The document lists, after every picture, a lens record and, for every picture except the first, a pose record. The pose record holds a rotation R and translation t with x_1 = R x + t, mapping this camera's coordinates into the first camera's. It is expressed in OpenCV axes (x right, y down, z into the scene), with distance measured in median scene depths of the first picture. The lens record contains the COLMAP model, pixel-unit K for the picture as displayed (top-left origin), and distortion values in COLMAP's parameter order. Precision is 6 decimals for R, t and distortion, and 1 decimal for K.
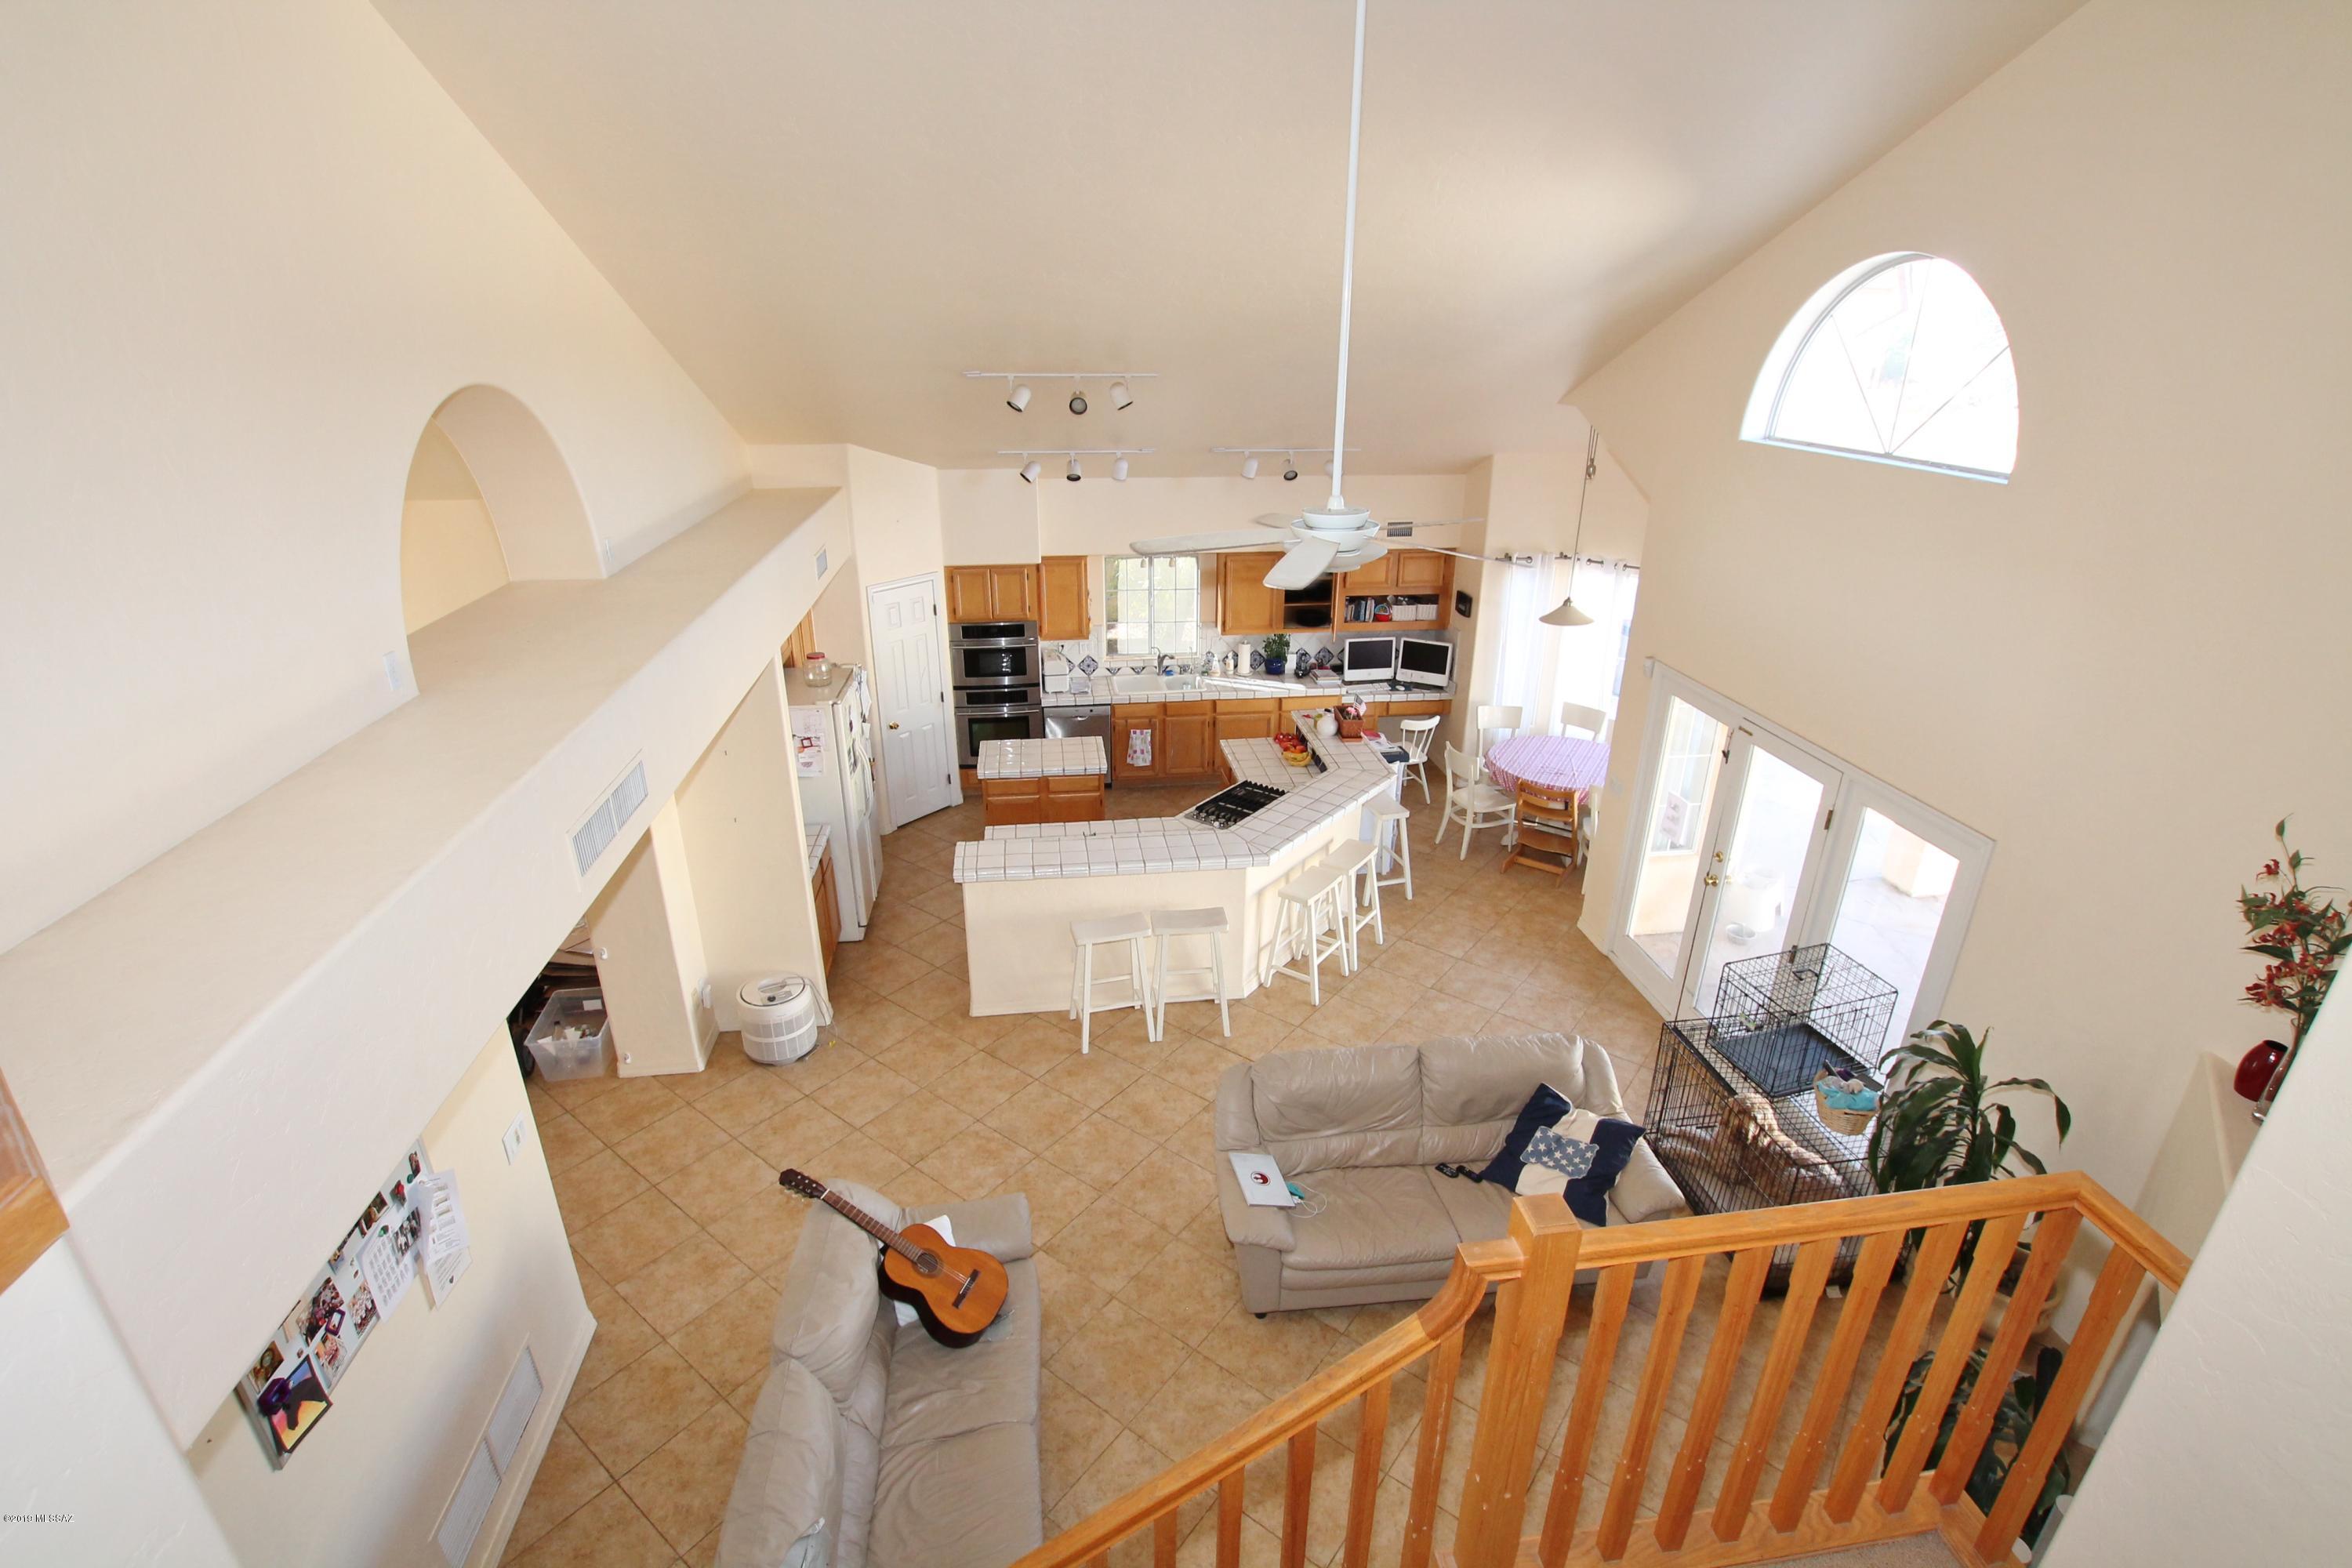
lens RADIAL K [[1105.7, 0, 1178.7], [0, 1105.7, 775.3], [0, 0, 1]] dist [-0.027669, 0.000291]
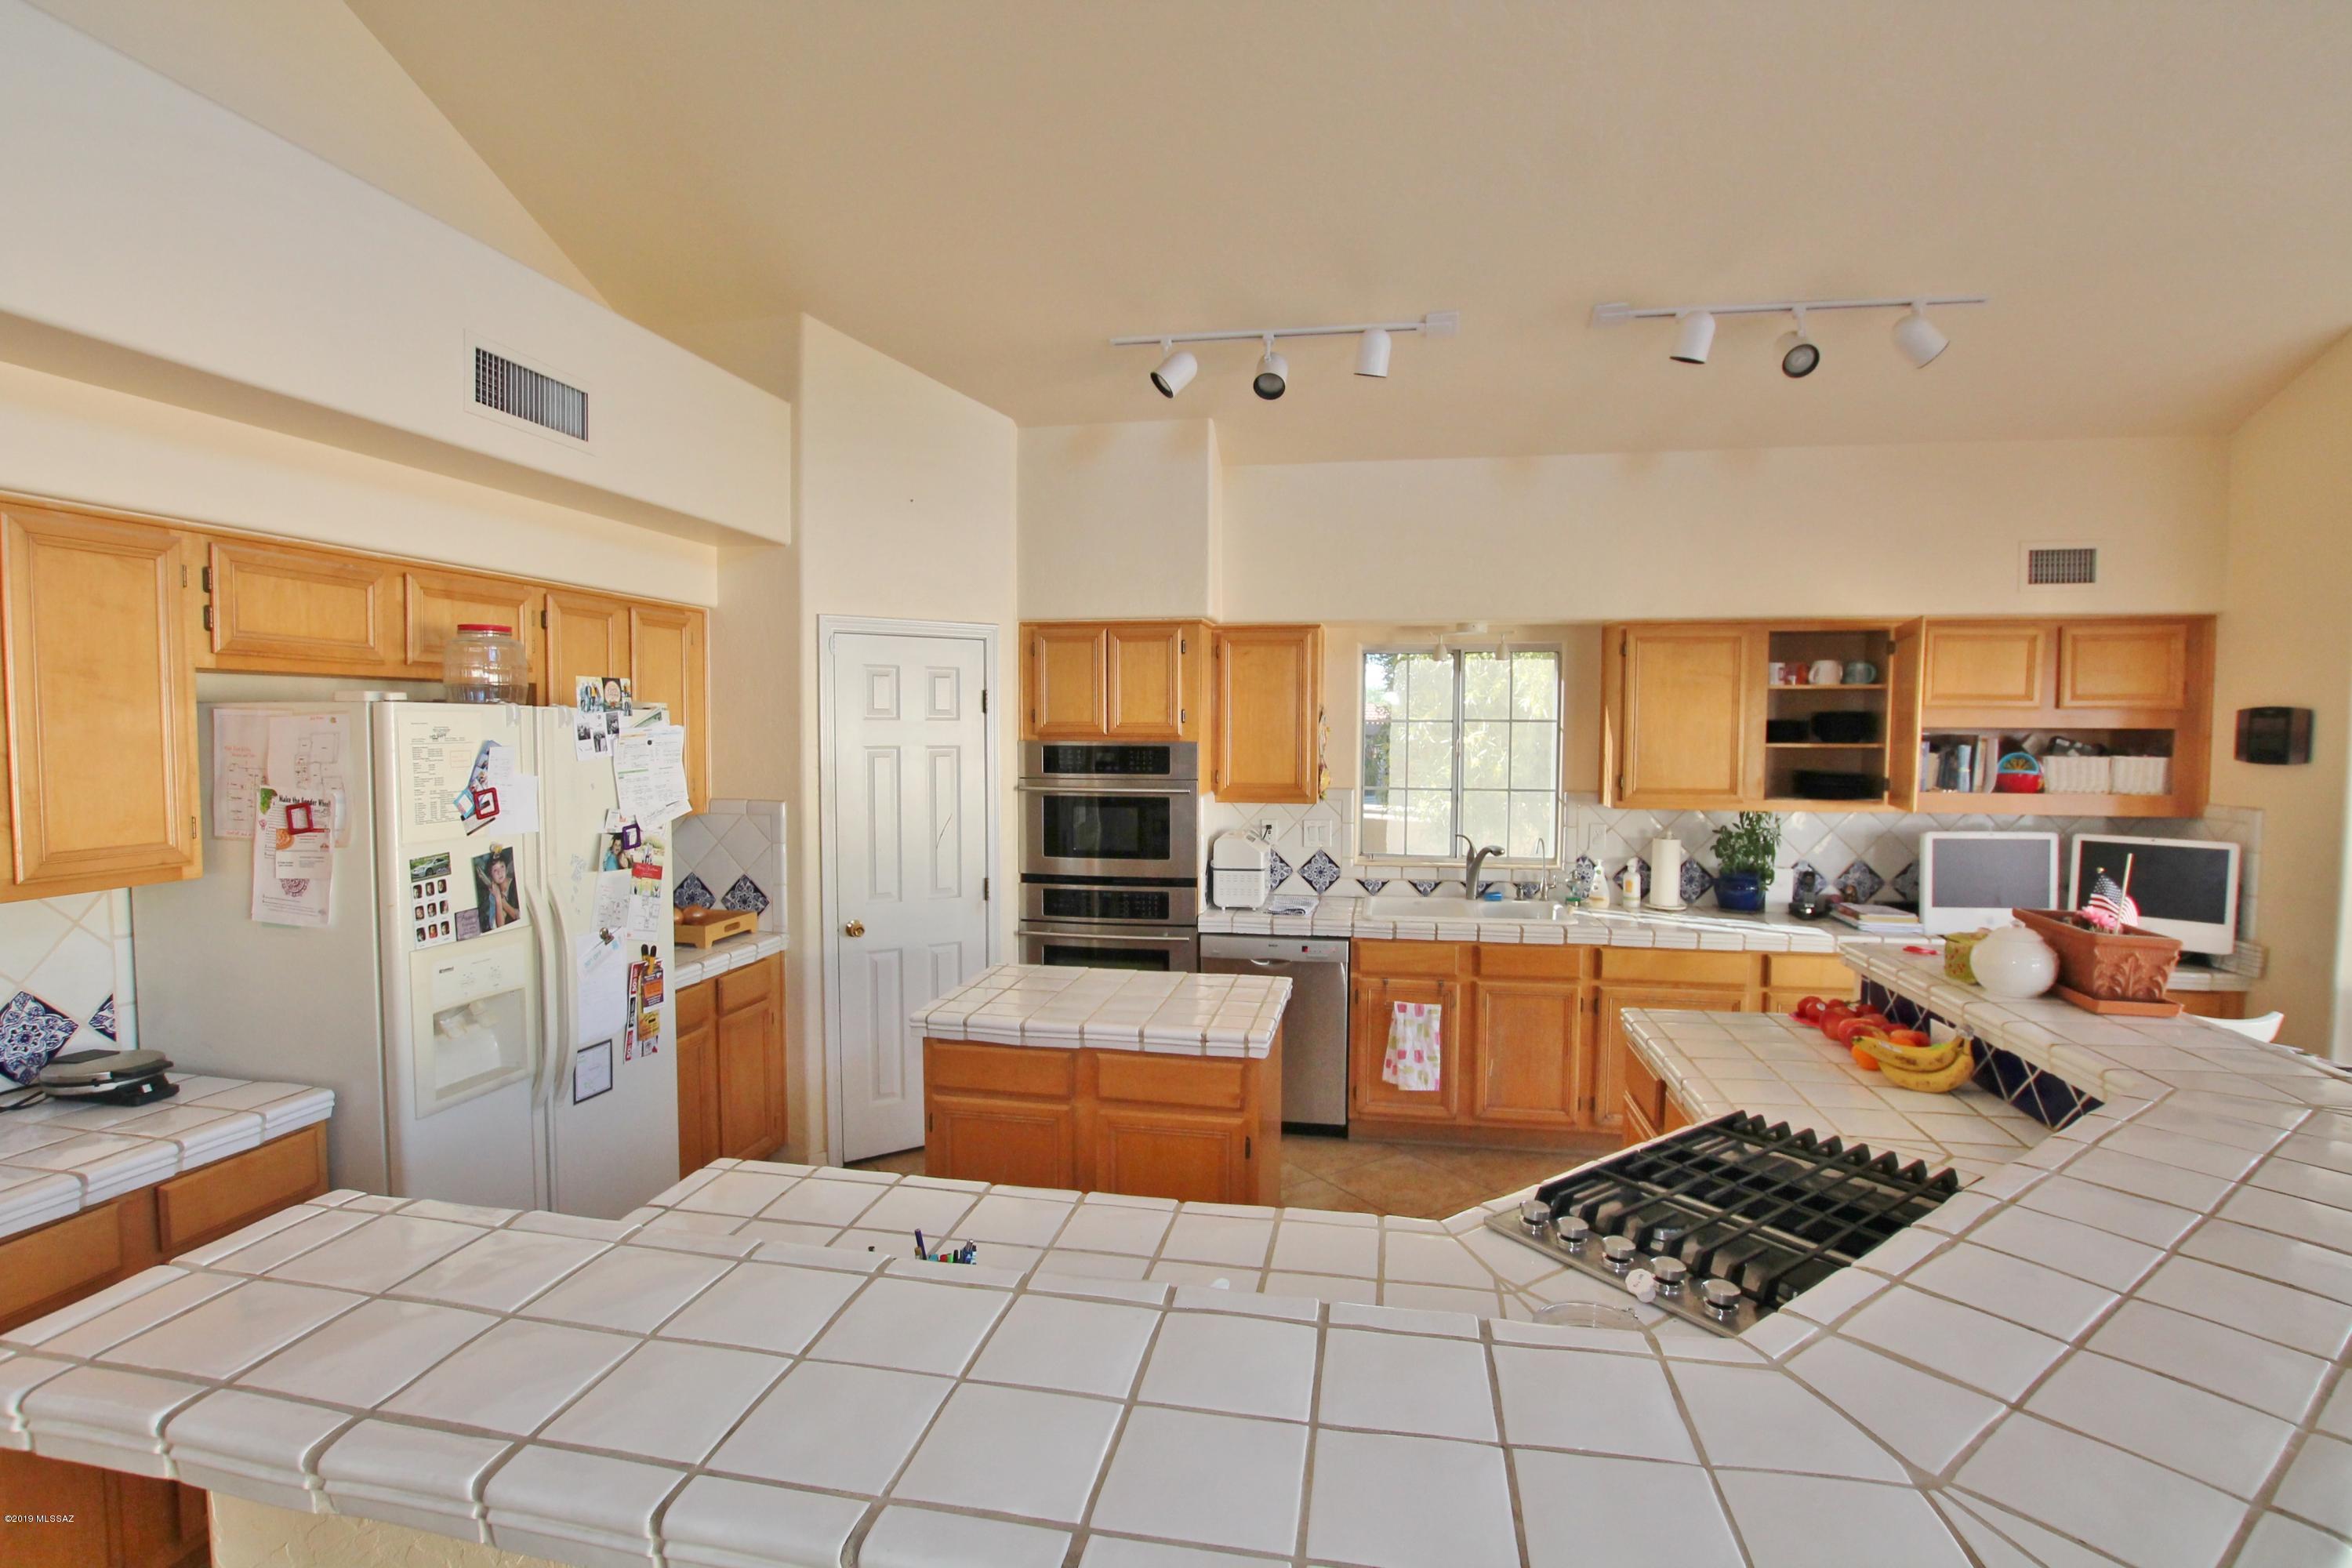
lens RADIAL K [[1105.7, 0, 1180.8], [0, 1105.7, 779.5], [0, 0, 1]] dist [-0.027669, 0.000291]
pose [[0.950297, 0.014179, -0.311022, 0.012637], [-0.115852, 0.943333, -0.310969, 0.024483], [0.288988, 0.331545, 0.898089, 0.636445]]
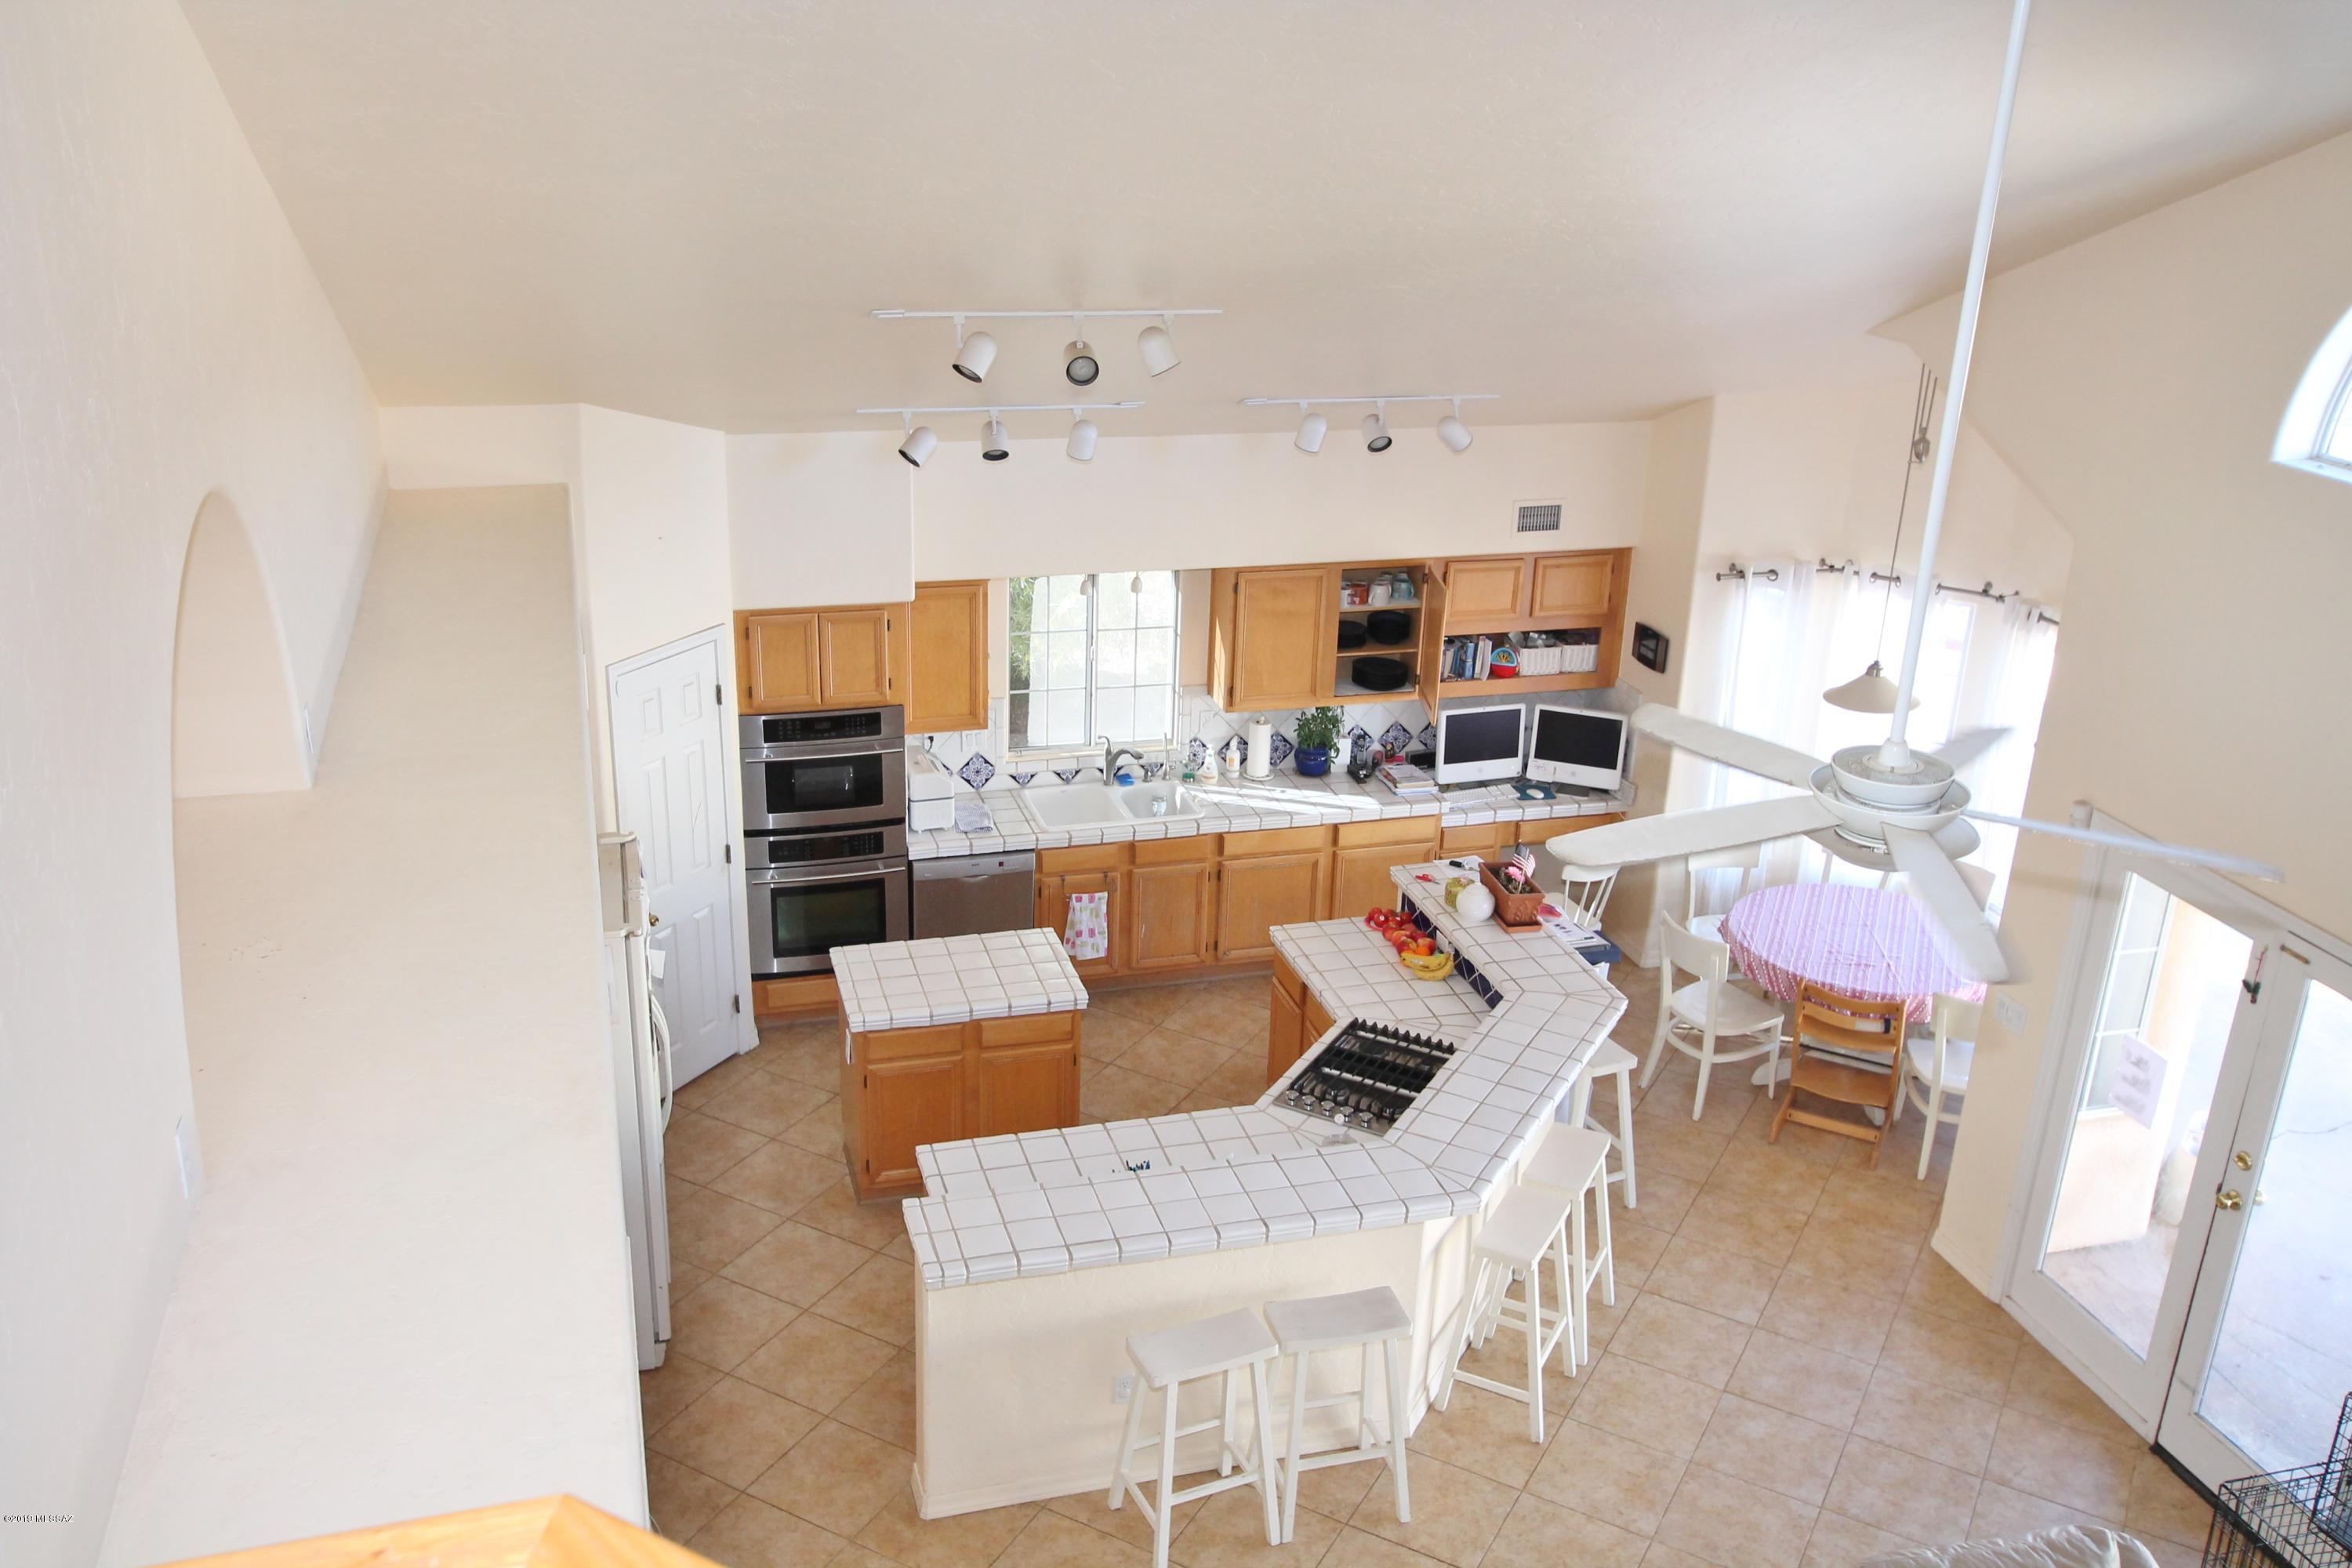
lens RADIAL K [[2051.1, 0, 1173.8], [0, 2051.1, 781.9], [0, 0, 1]] dist [0.011275, 0.013194]
pose [[0.988370, -0.031172, 0.148842, -0.162166], [0.033066, 0.999400, -0.010265, -0.096444], [-0.148433, 0.015067, 0.988808, -0.001462]]
